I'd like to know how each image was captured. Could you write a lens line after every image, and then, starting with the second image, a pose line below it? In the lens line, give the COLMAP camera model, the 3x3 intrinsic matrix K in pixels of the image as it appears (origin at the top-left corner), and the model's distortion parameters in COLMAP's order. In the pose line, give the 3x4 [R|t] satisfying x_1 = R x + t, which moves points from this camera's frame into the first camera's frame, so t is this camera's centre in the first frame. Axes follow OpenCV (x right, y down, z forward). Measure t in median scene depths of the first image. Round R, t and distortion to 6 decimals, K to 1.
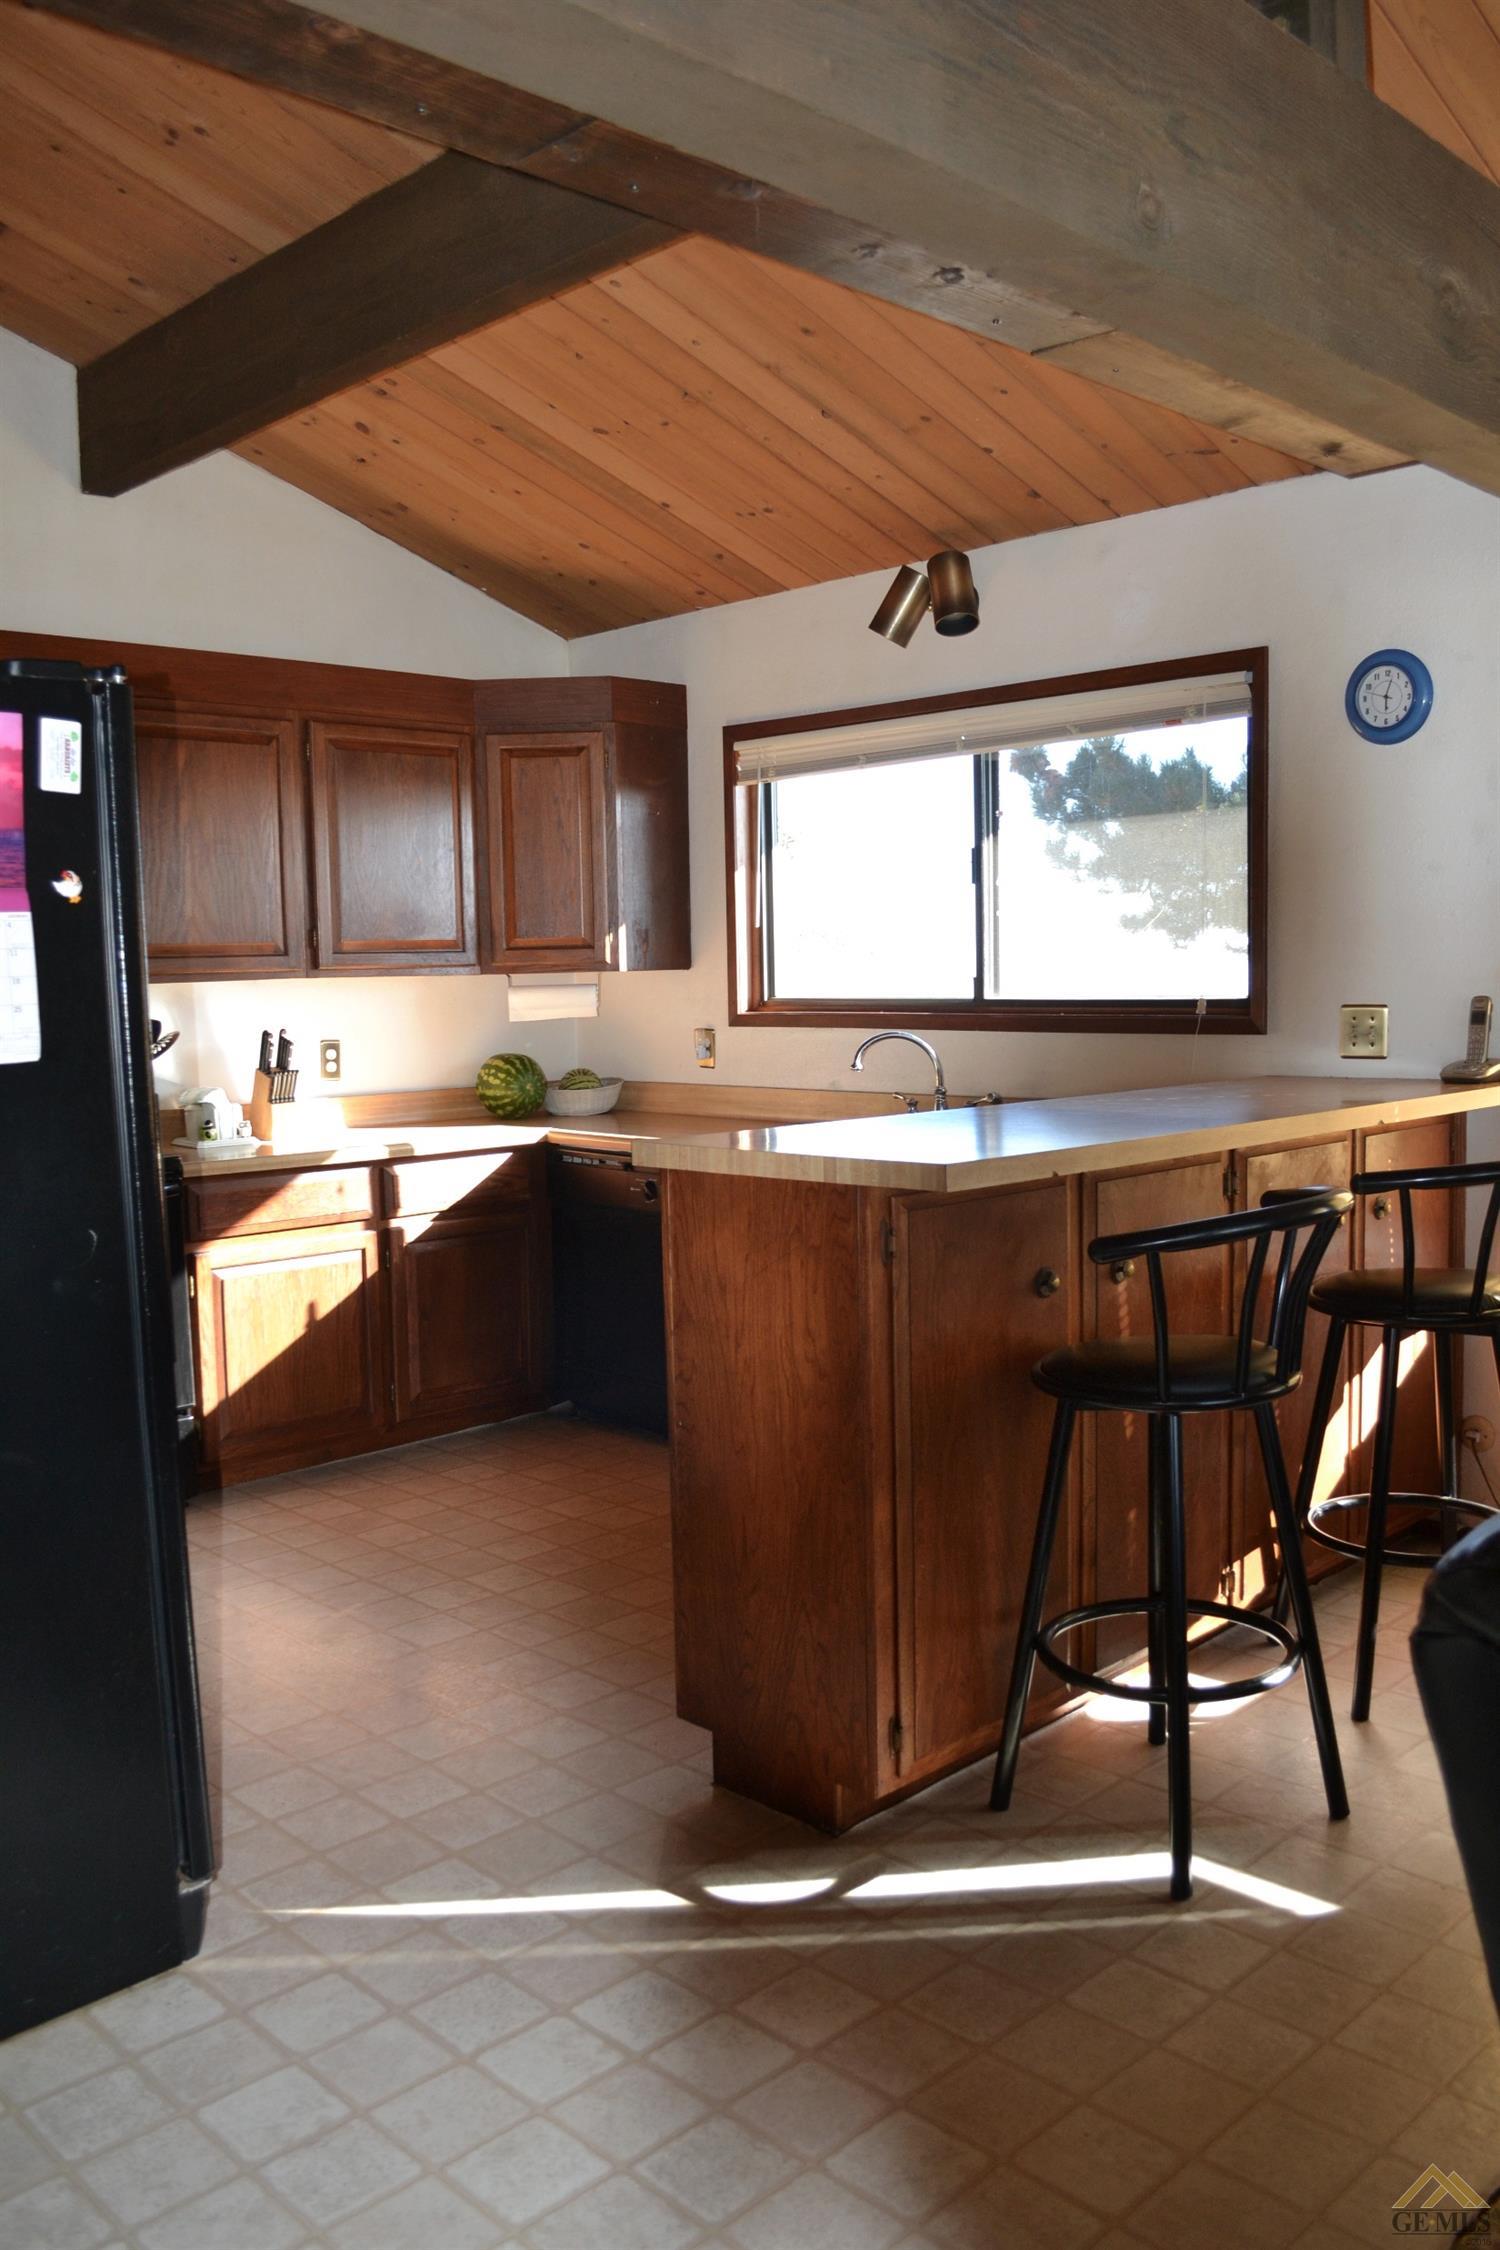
lens RADIAL K [[1816.2, 0, 750.9], [0, 1816.2, 1125.3], [0, 0, 1]] dist [-0.078859, -0.001204]
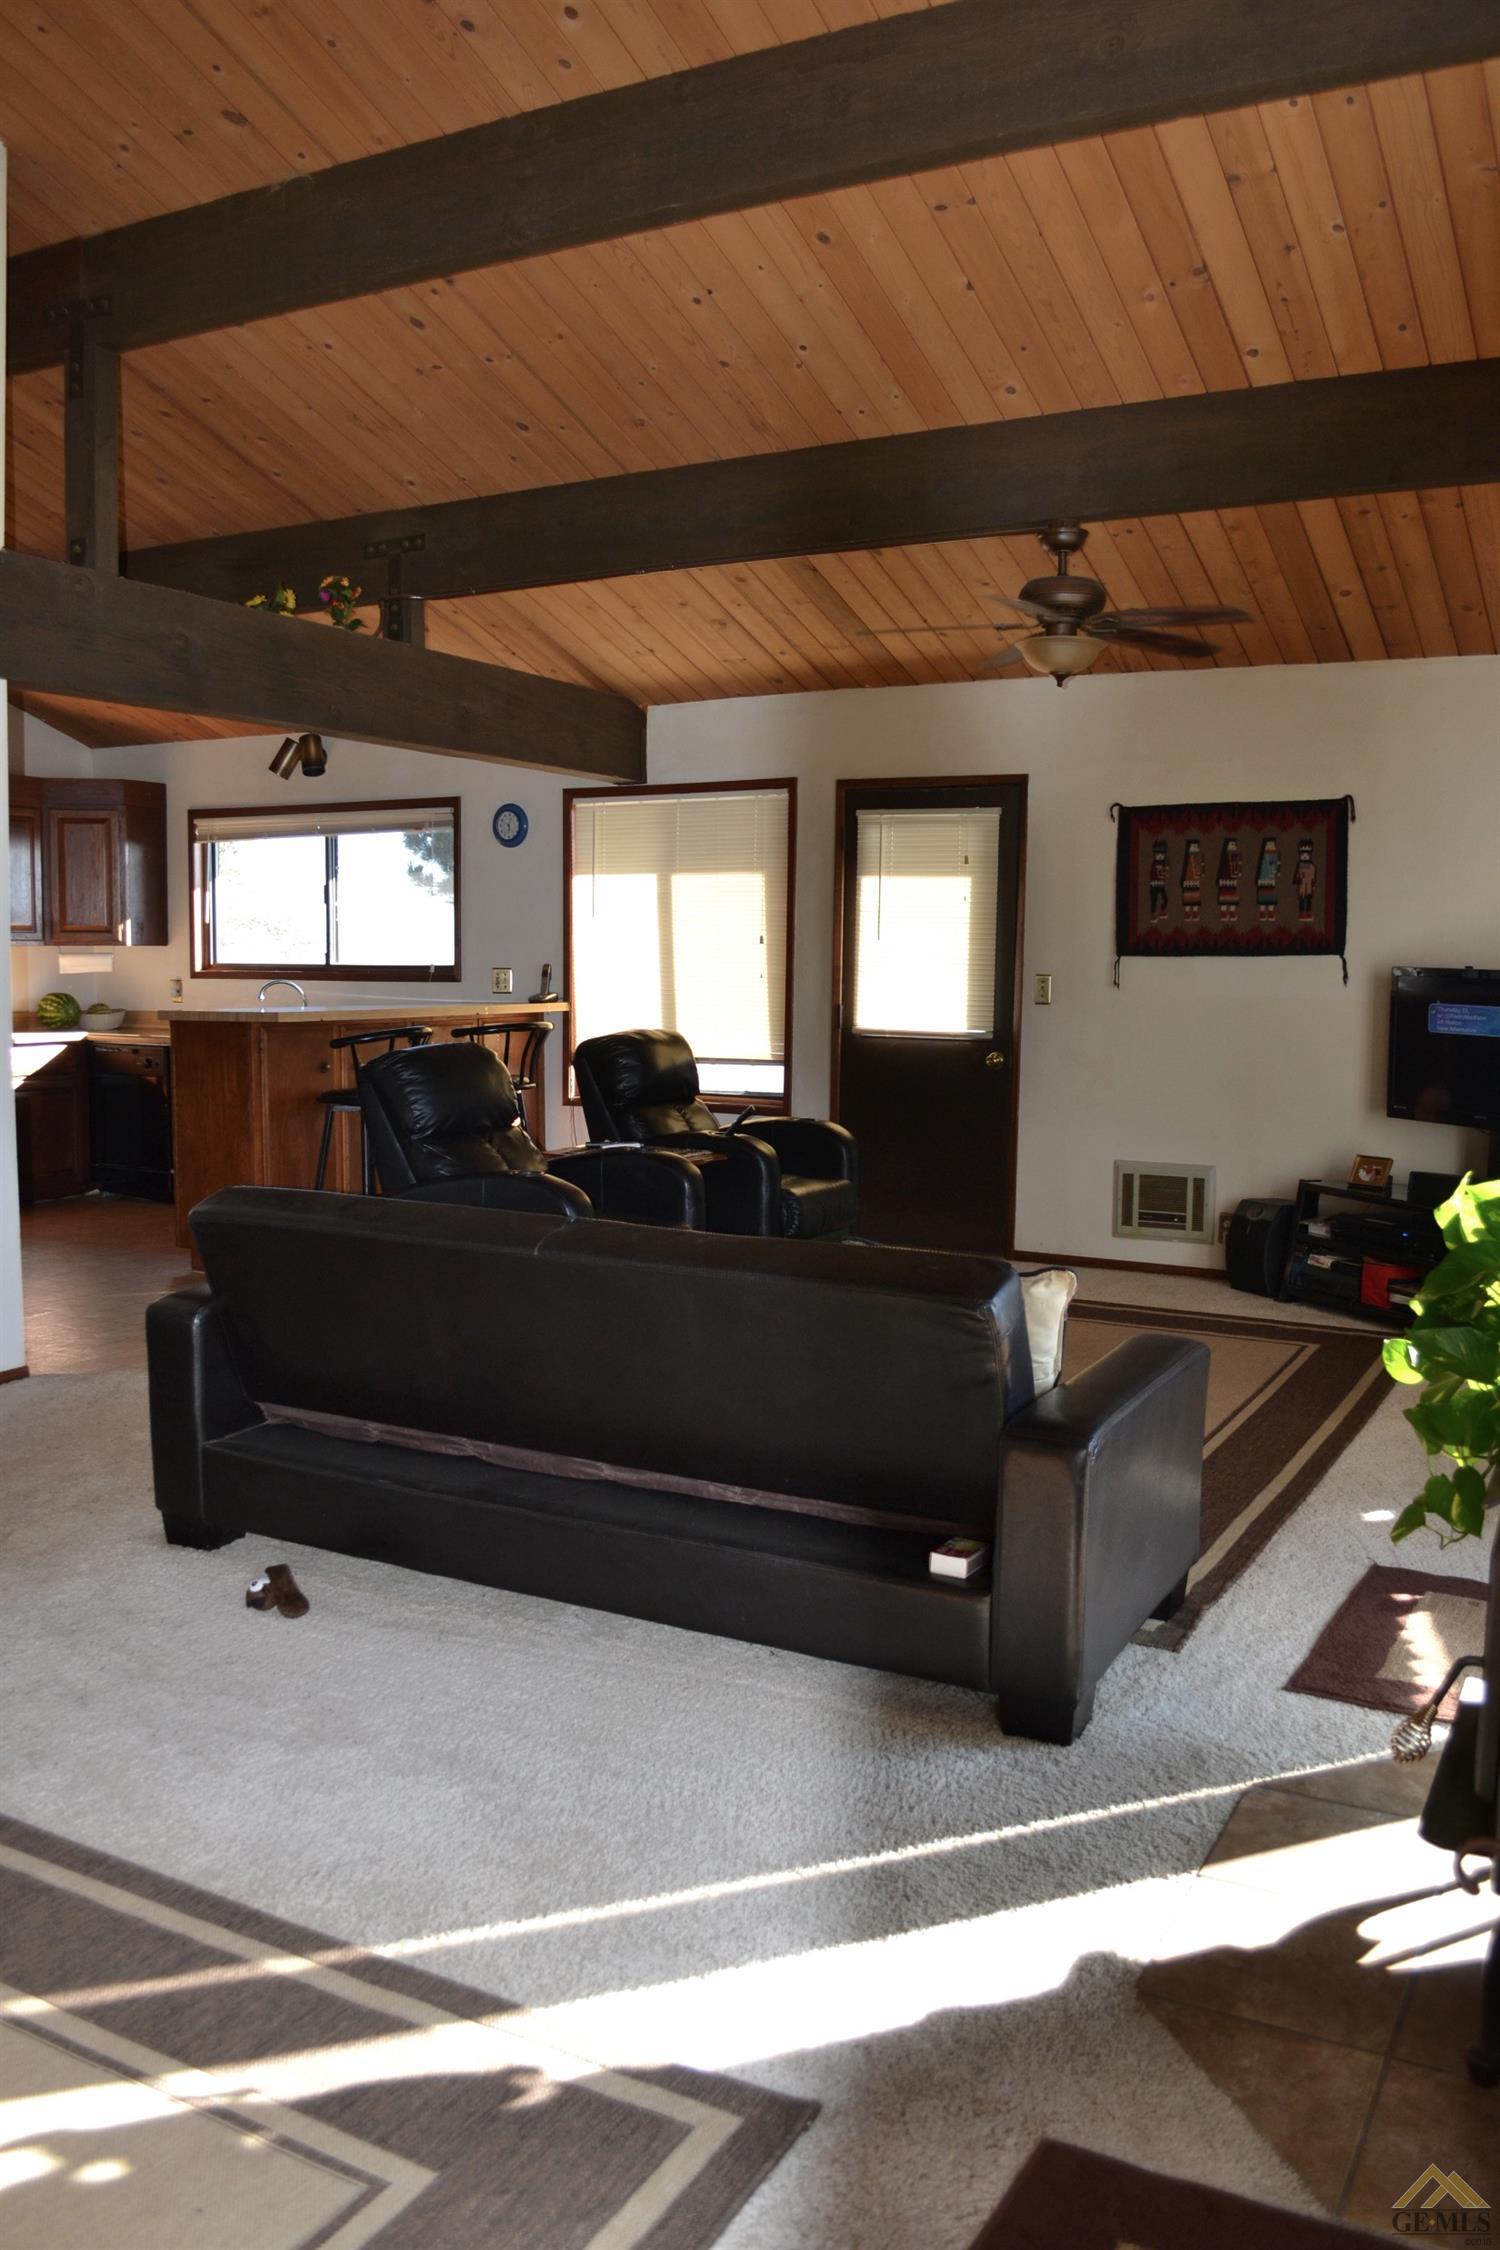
lens RADIAL K [[1816.2, 0, 743.4], [0, 1816.2, 1129.5], [0, 0, 1]] dist [-0.078859, -0.001204]
pose [[0.956256, -0.001180, 0.292529, -0.010516], [-0.000642, 0.999981, 0.006132, 0.083197], [-0.292531, -0.006052, 0.956237, -0.854932]]
